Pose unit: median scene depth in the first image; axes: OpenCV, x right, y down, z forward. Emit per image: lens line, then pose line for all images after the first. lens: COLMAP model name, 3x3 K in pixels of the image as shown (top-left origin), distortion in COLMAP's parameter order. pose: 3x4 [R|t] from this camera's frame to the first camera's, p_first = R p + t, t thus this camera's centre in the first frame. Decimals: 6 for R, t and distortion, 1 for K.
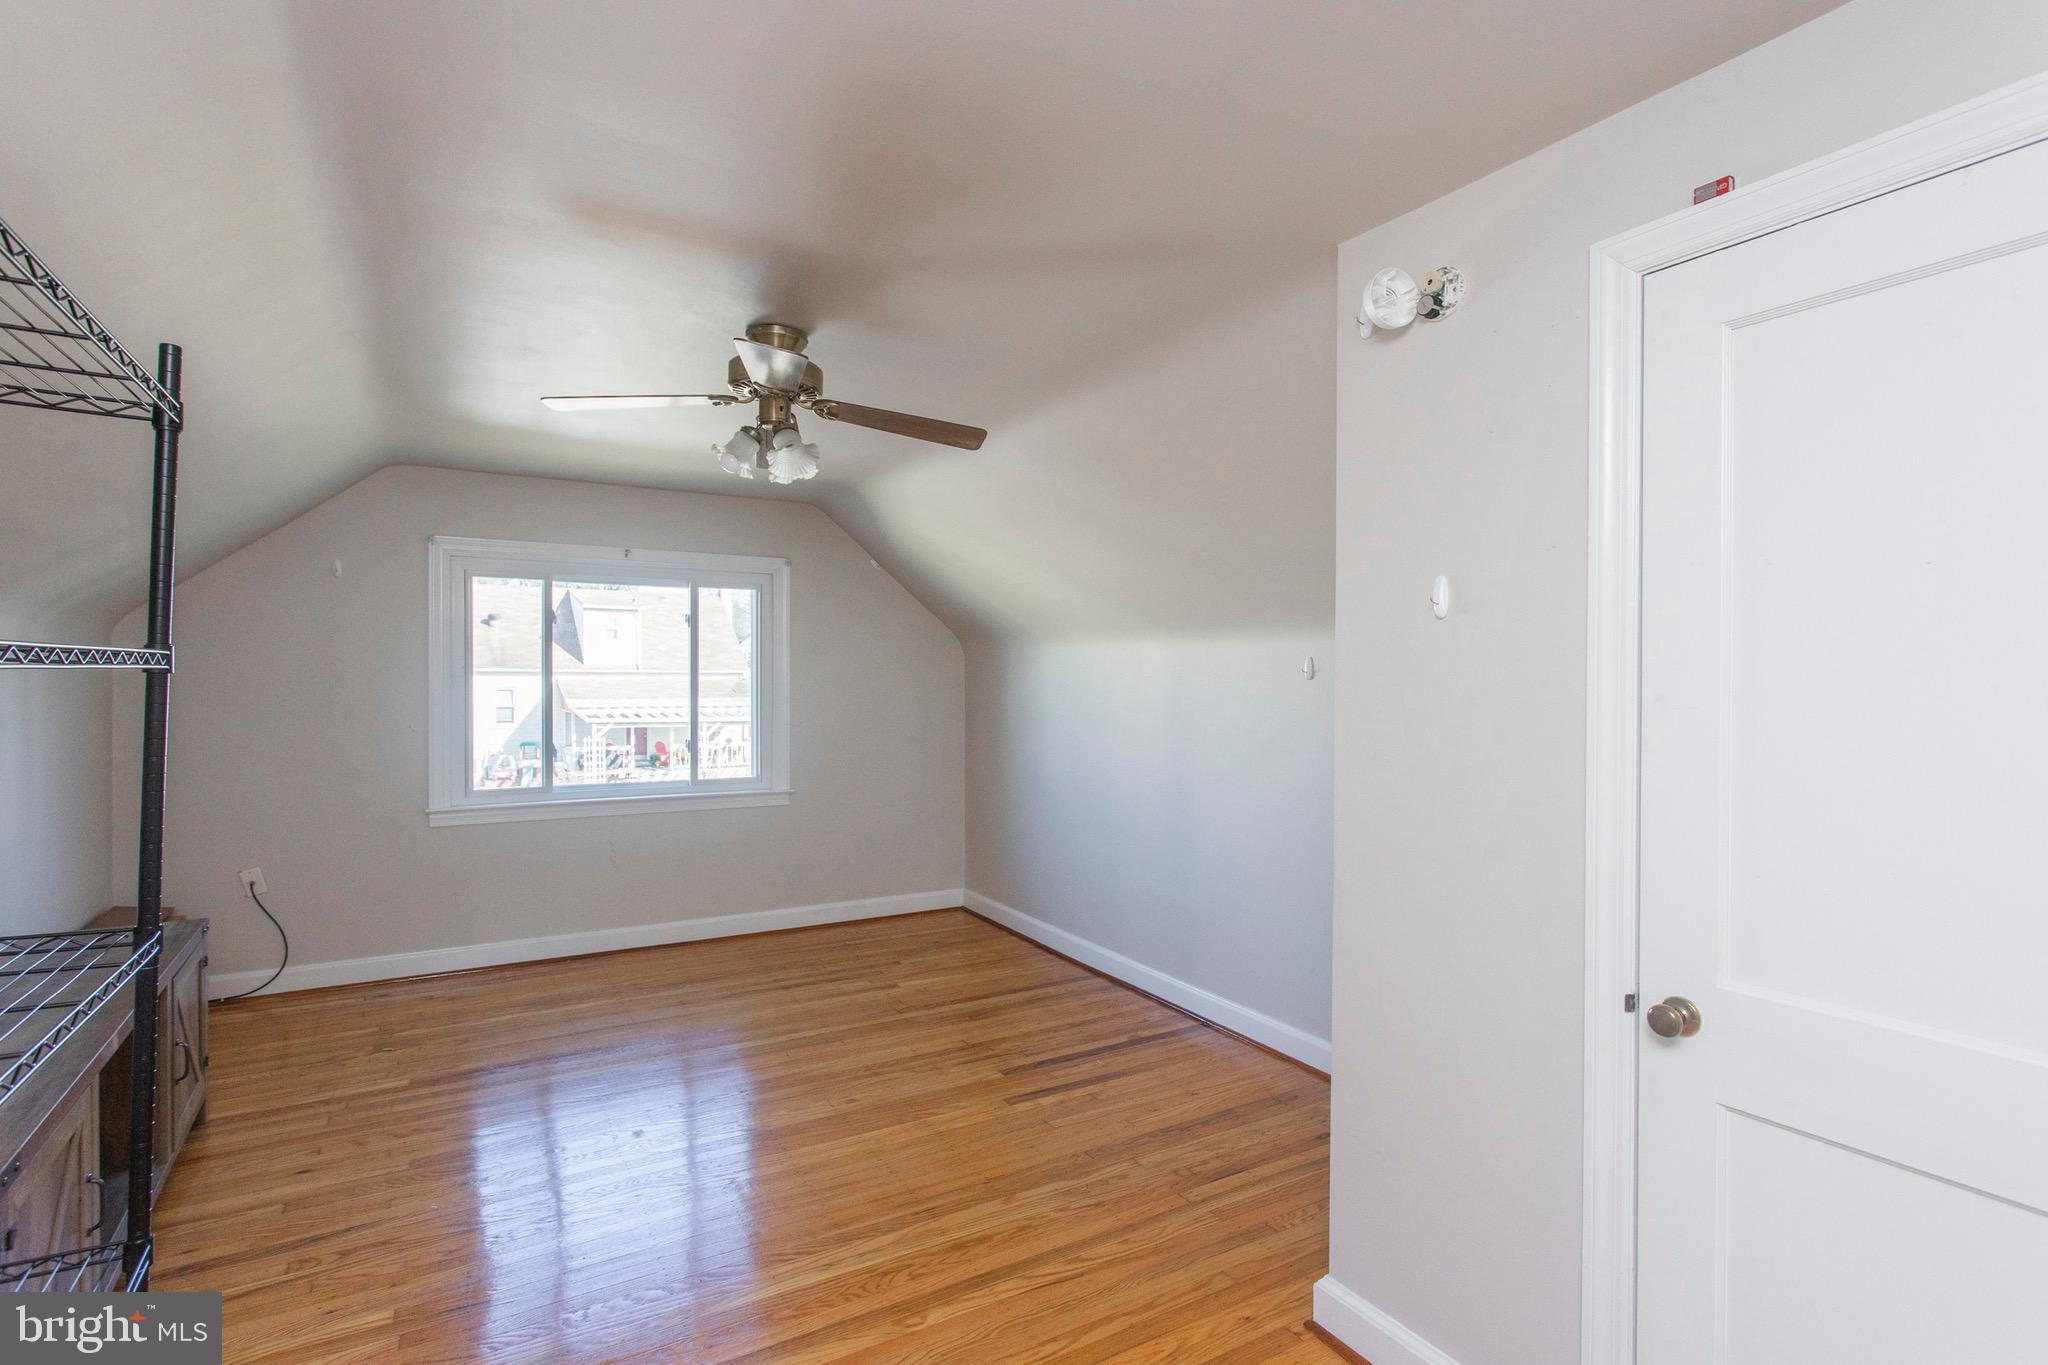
lens RADIAL K [[994.4, 0, 1028.3], [0, 994.4, 684.9], [0, 0, 1]] dist [0.001108, 0.001266]
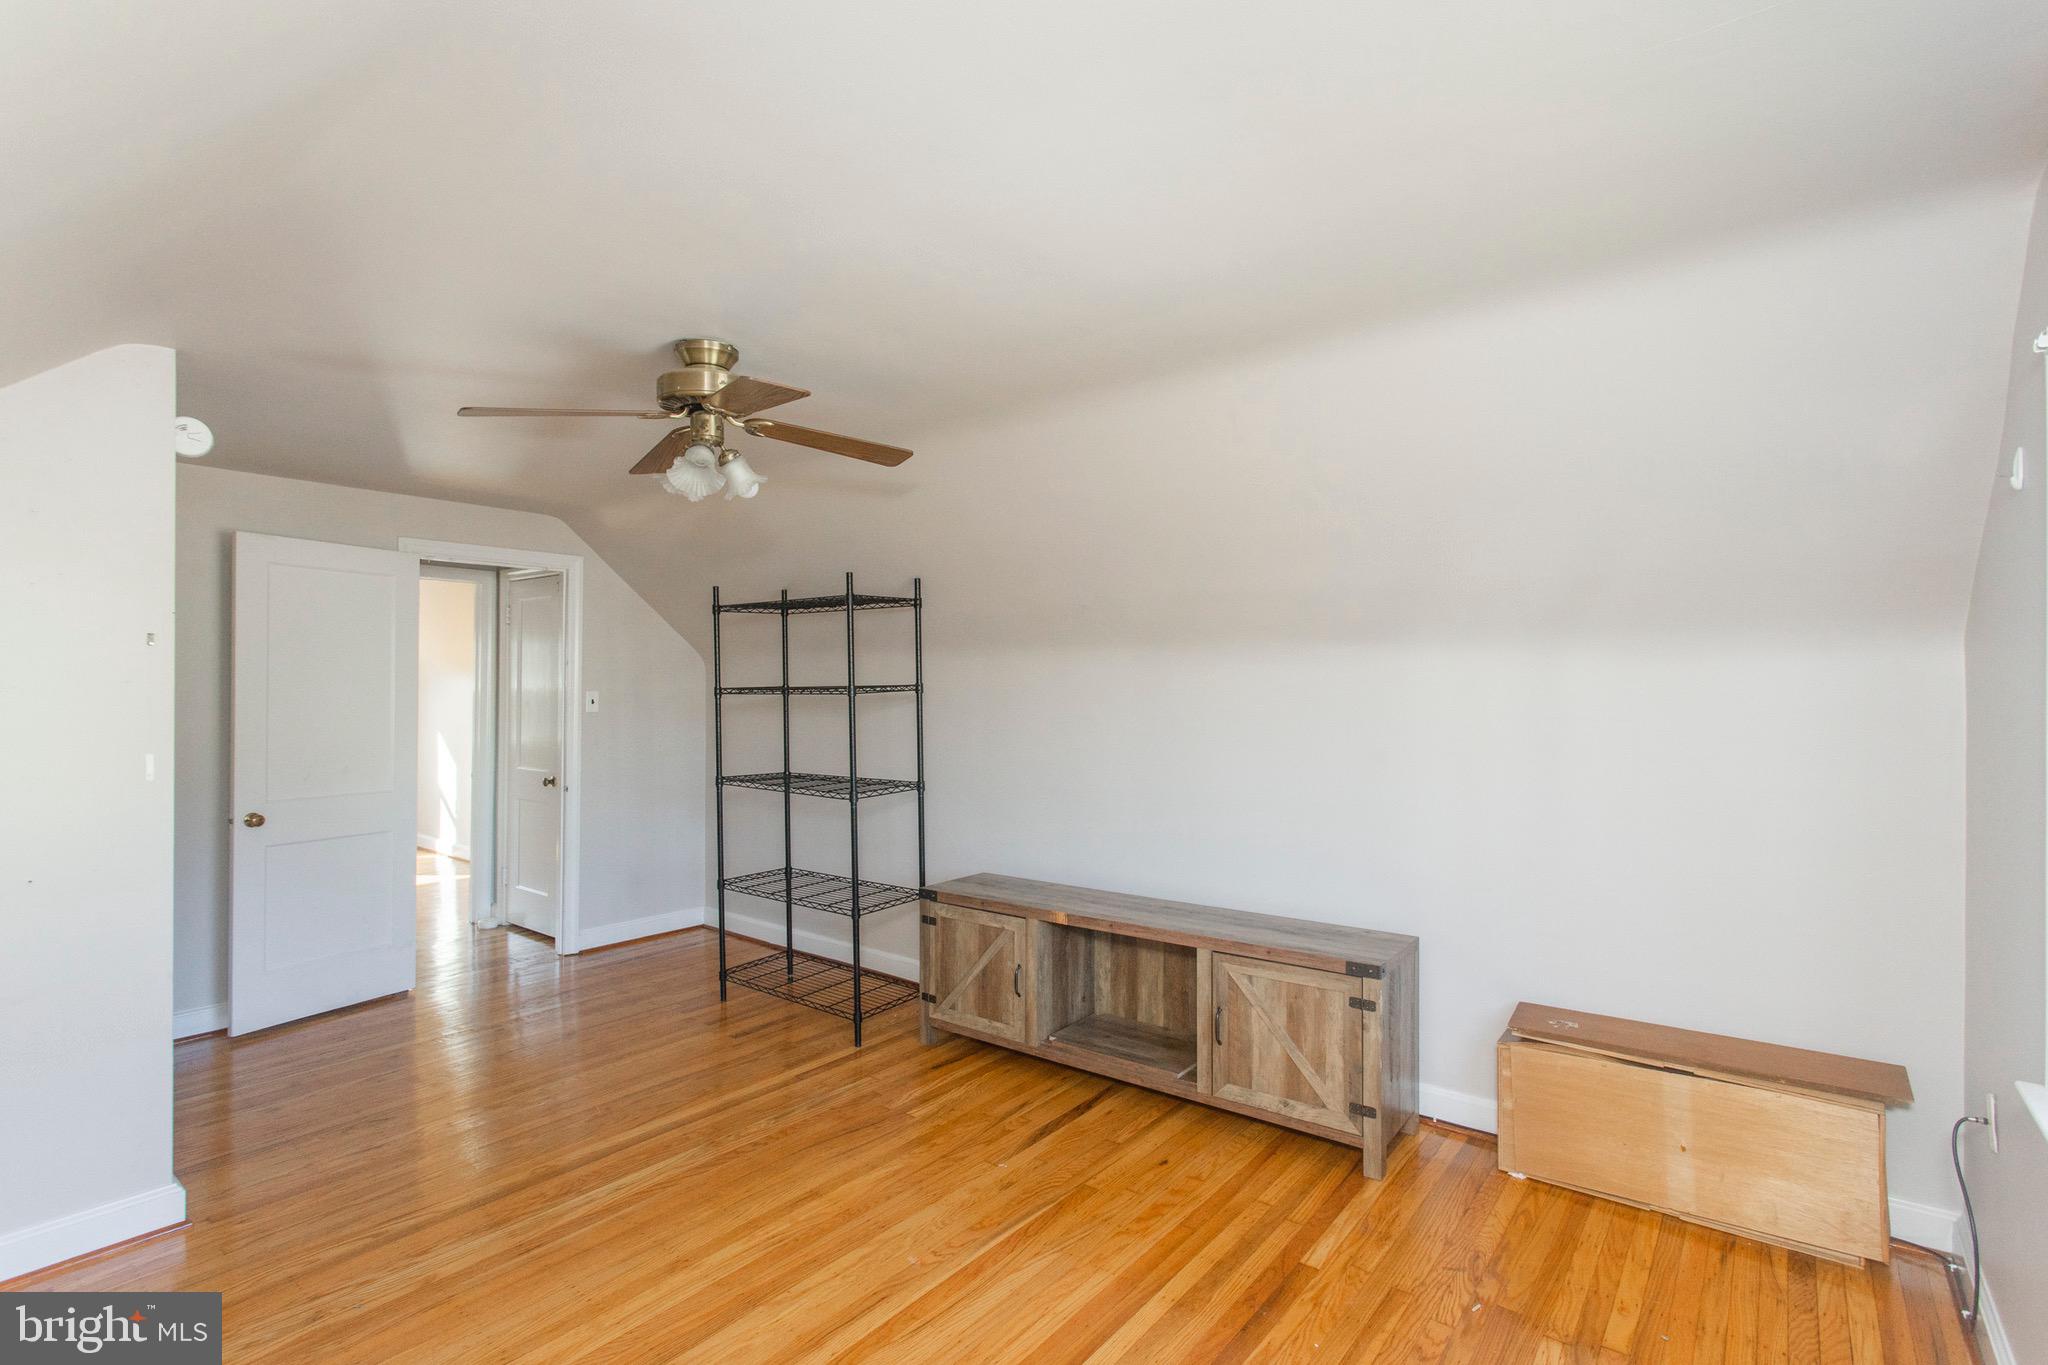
lens RADIAL K [[994.4, 0, 1028.3], [0, 994.4, 684.9], [0, 0, 1]] dist [0.001108, 0.001266]
pose [[-0.942474, -0.003810, -0.334259, -0.245576], [-0.002889, 0.999991, -0.003251, -0.029516], [0.334268, -0.002098, -0.942476, 2.160856]]
